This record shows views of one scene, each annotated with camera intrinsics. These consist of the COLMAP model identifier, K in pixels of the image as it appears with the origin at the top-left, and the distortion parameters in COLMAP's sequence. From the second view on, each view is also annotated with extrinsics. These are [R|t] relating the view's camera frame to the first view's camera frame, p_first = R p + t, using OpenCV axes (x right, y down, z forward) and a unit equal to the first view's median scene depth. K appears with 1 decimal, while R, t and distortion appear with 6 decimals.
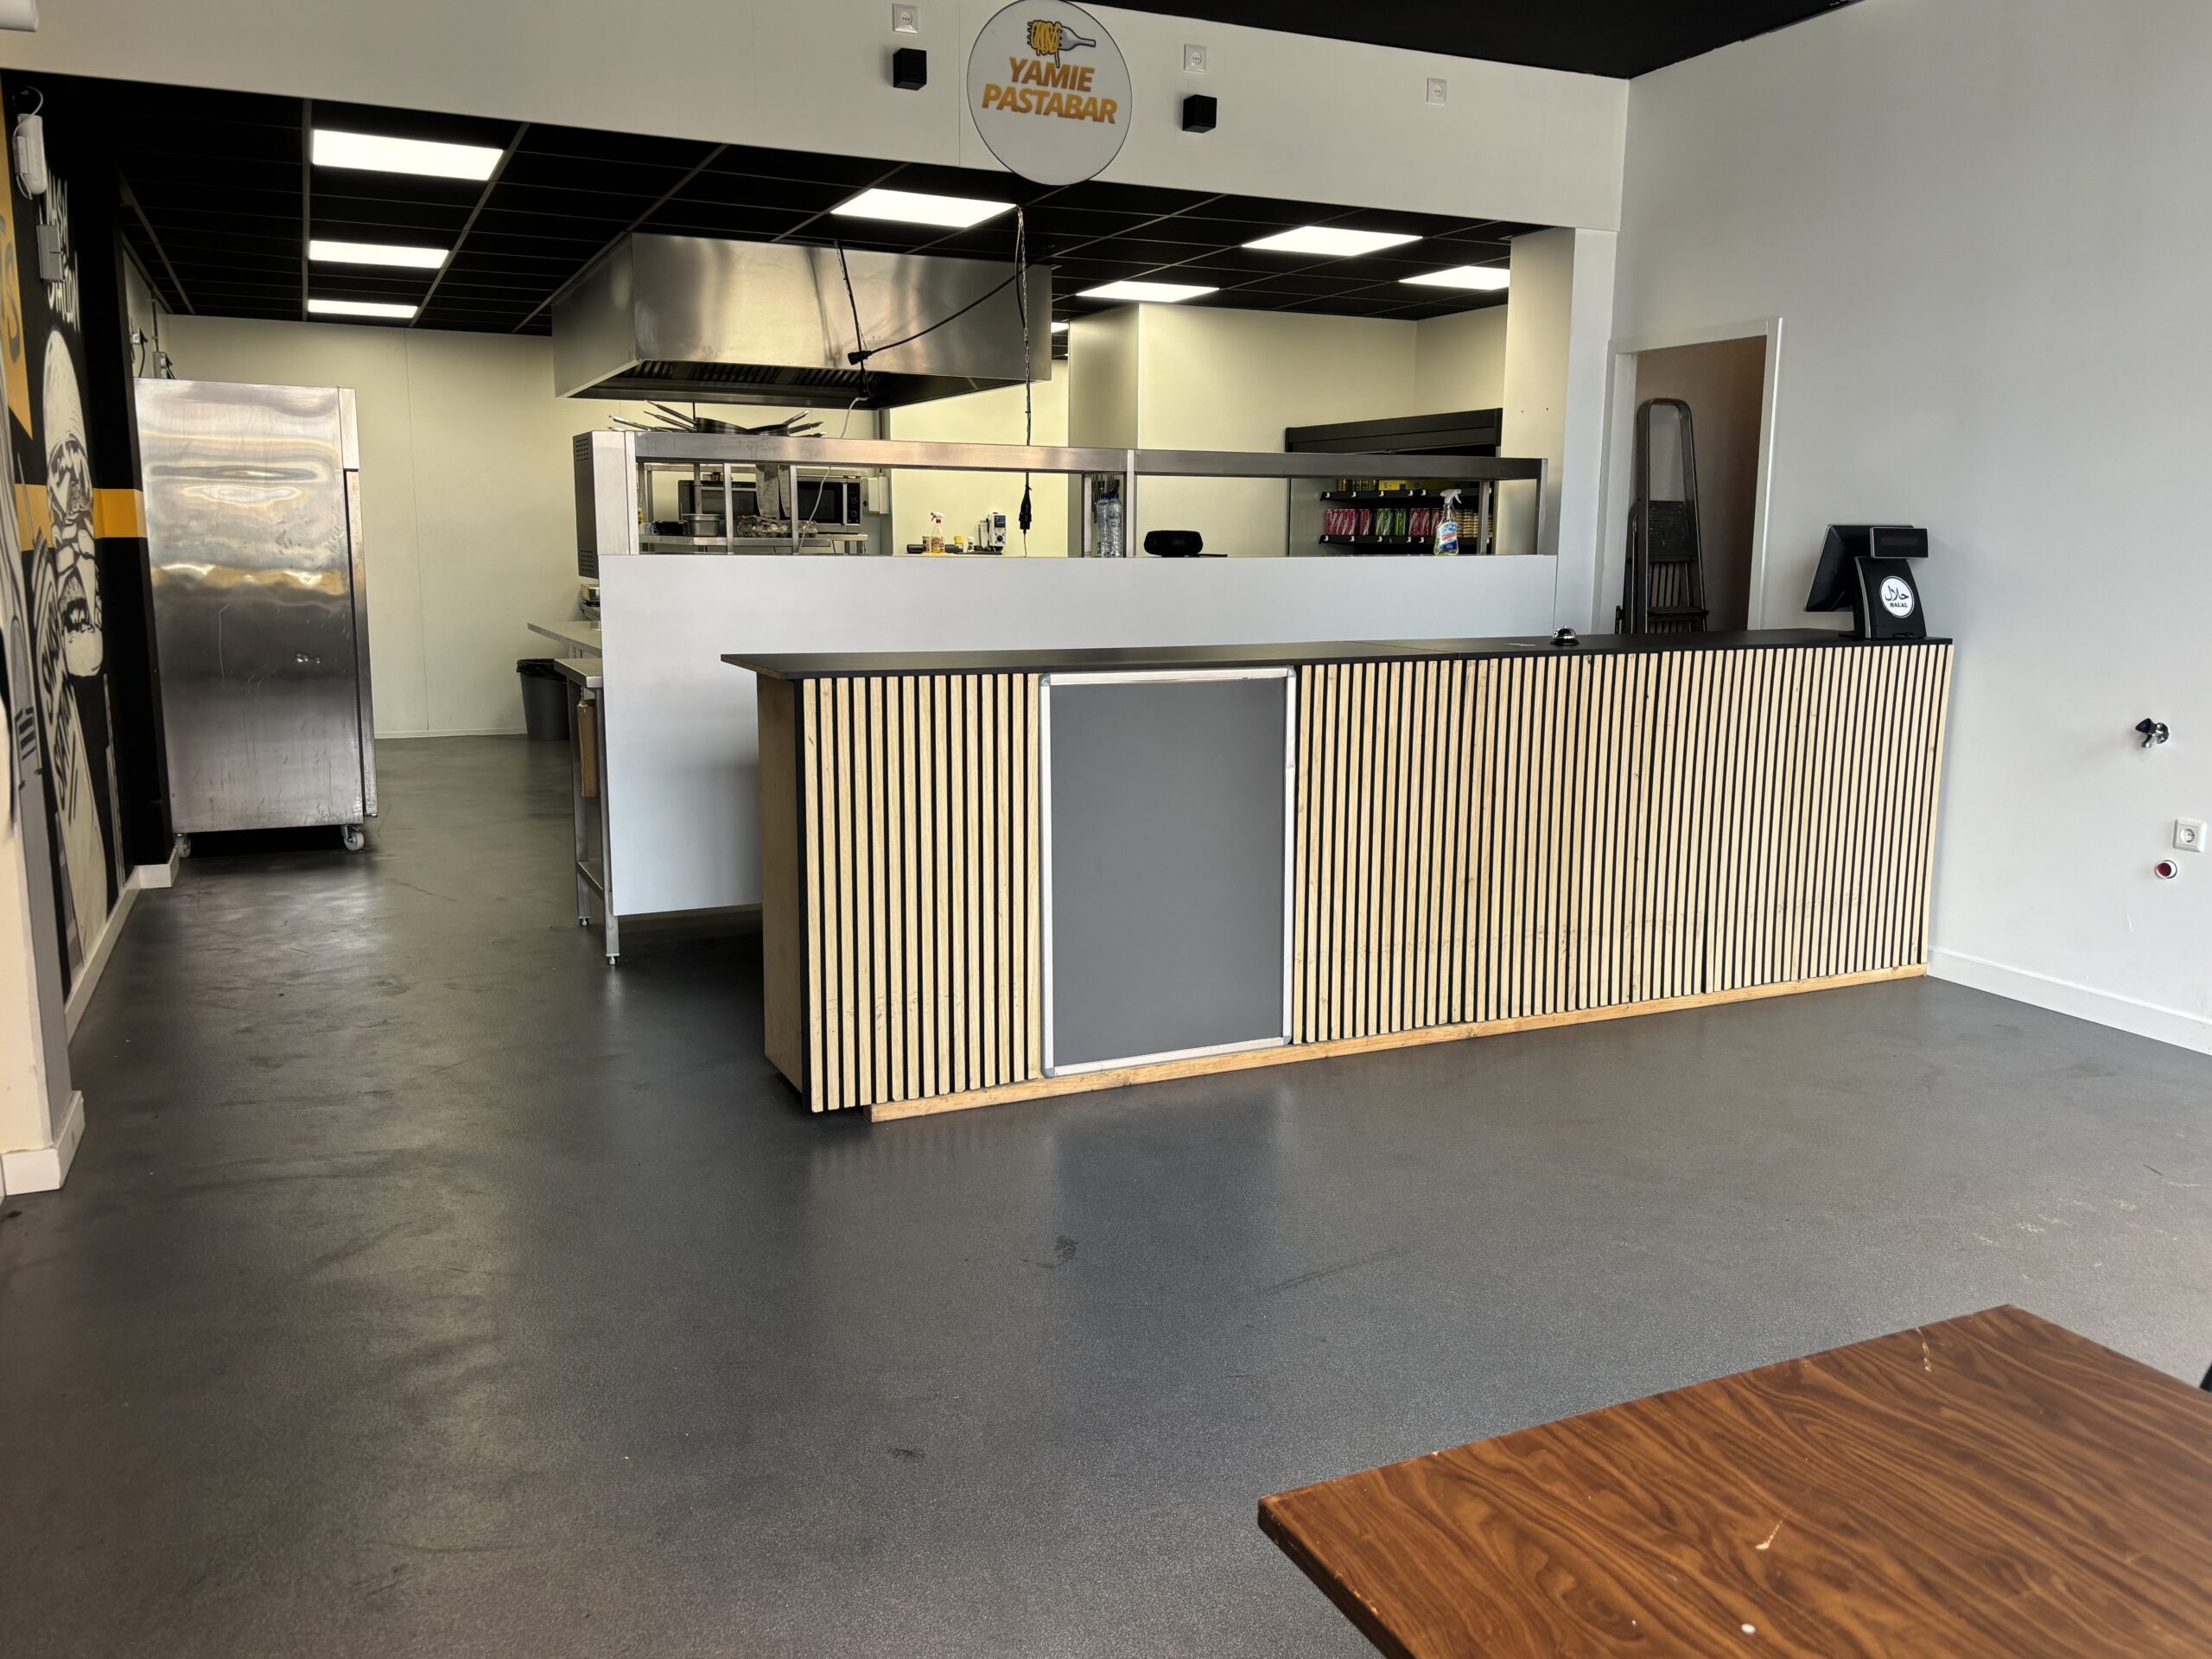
lens RADIAL K [[1733.9, 0, 1106.0], [0, 1733.9, 829.5], [0, 0, 1]] dist [0.013418, 0.006489]
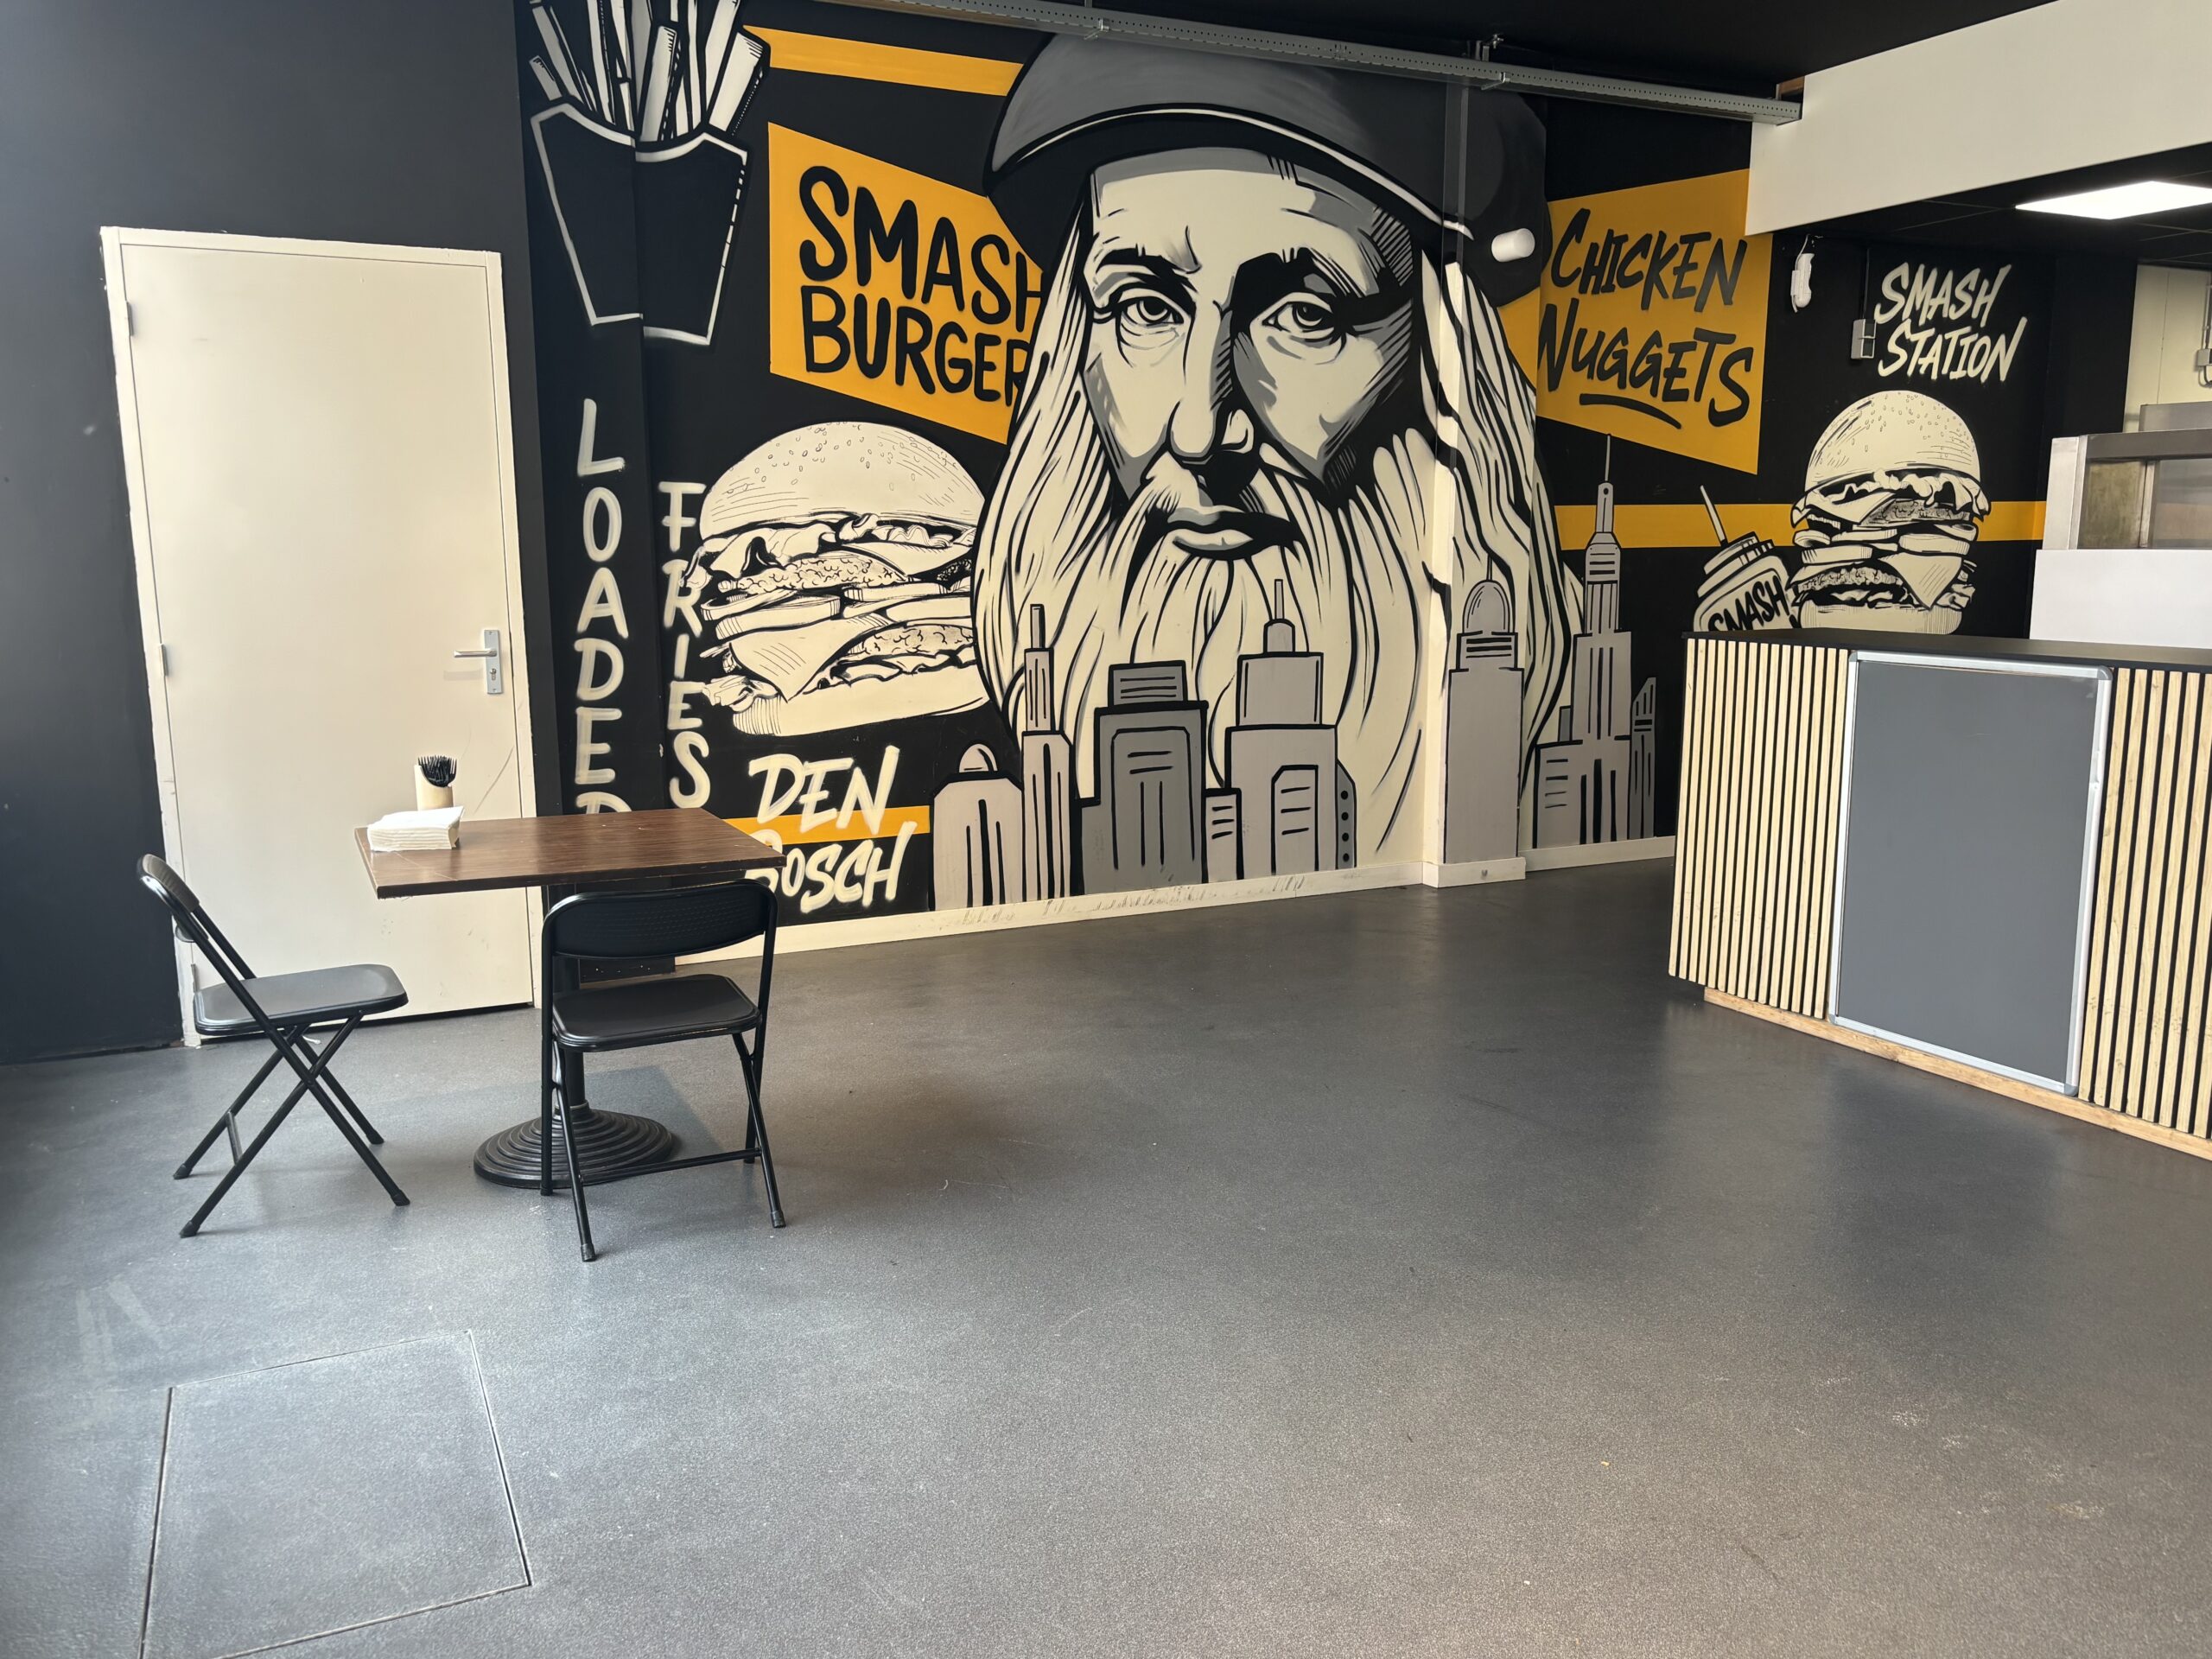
lens RADIAL K [[1733.9, 0, 1106.0], [0, 1733.9, 829.5], [0, 0, 1]] dist [0.013418, 0.006489]
pose [[0.022389, 0.159050, -0.987017, 0.988804], [-0.172095, 0.973140, 0.152910, -0.061778], [0.984826, 0.166438, 0.049160, 0.465908]]
